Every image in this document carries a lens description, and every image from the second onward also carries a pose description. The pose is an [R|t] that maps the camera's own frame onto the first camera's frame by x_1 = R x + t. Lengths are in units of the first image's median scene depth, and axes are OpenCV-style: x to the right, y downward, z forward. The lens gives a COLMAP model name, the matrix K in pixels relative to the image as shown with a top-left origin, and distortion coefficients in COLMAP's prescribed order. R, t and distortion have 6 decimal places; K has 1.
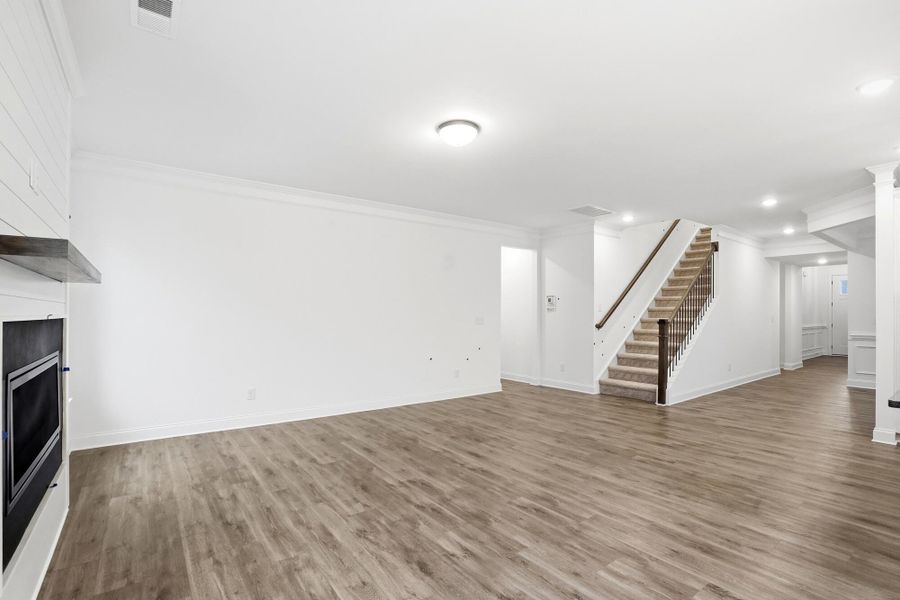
lens RADIAL K [[423.7, 0, 452.2], [0, 423.7, 304.4], [0, 0, 1]] dist [-0.057278, 0.019864]
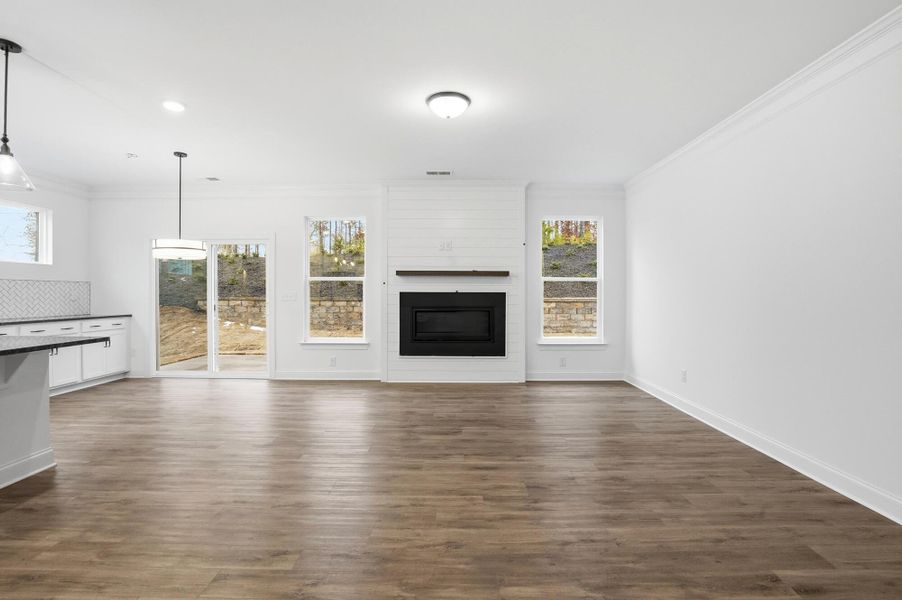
lens RADIAL K [[424.4, 0, 457.0], [0, 424.4, 295.8], [0, 0, 1]] dist [-0.056037, 0.018270]
pose [[-0.596422, 0.001338, -0.802670, 0.600428], [0.013363, 0.999877, -0.008263, 0.037708], [0.802560, -0.015655, -0.596366, 1.210791]]
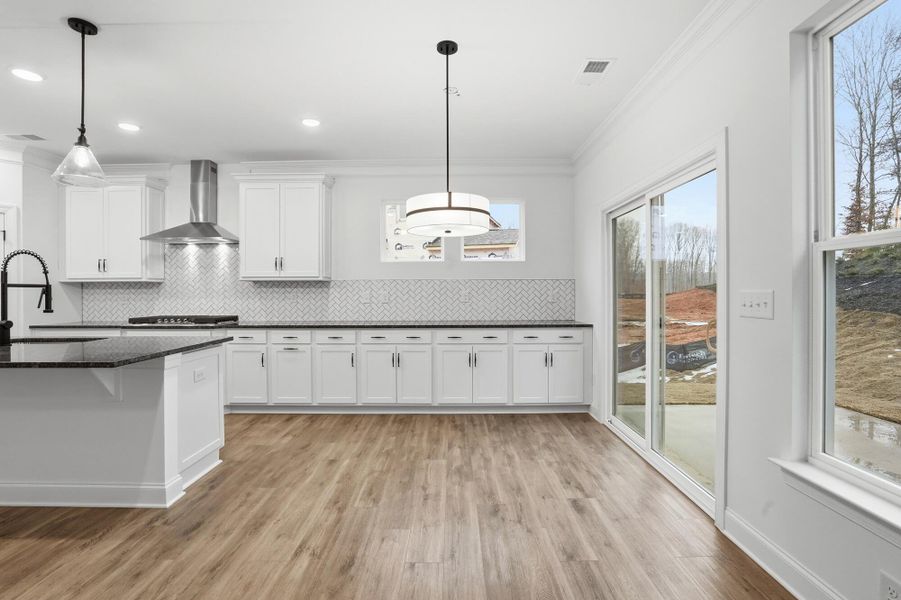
lens RADIAL K [[430.1, 0, 453.6], [0, 430.1, 295.4], [0, 0, 1]] dist [-0.058238, 0.023560]
pose [[-0.803247, -0.005298, 0.595622, -0.154848], [-0.010152, 0.999937, -0.004797, 0.015616], [-0.595559, -0.009900, -0.803250, 0.529044]]
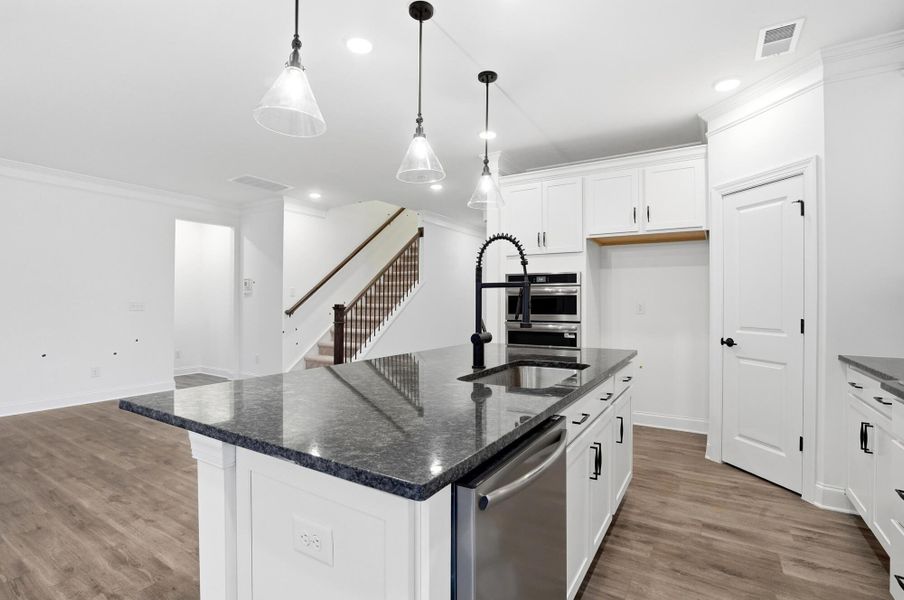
lens RADIAL K [[425.4, 0, 452.4], [0, 425.4, 297.6], [0, 0, 1]] dist [-0.059532, 0.022498]
pose [[0.930586, 0.004298, 0.366047, 0.516441], [-0.007563, 0.999943, 0.007487, 0.014517], [-0.365994, -0.009736, 0.930566, 0.030459]]
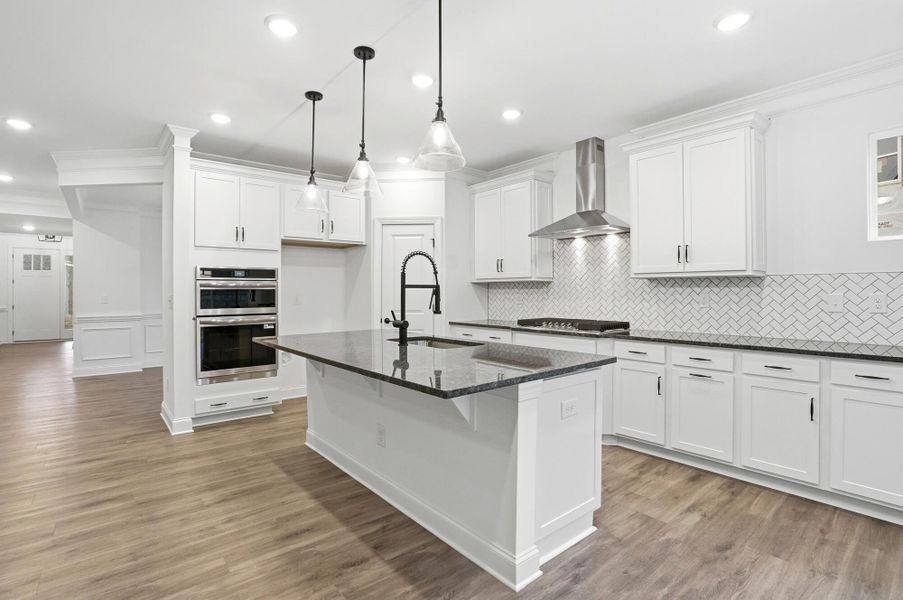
lens RADIAL K [[436.3, 0, 451.8], [0, 436.3, 290.9], [0, 0, 1]] dist [-0.060674, 0.022000]
pose [[-0.055719, -0.001949, 0.998445, 0.067548], [-0.016973, 0.999855, 0.001005, 0.009790], [-0.998302, -0.016890, -0.055744, 0.401120]]
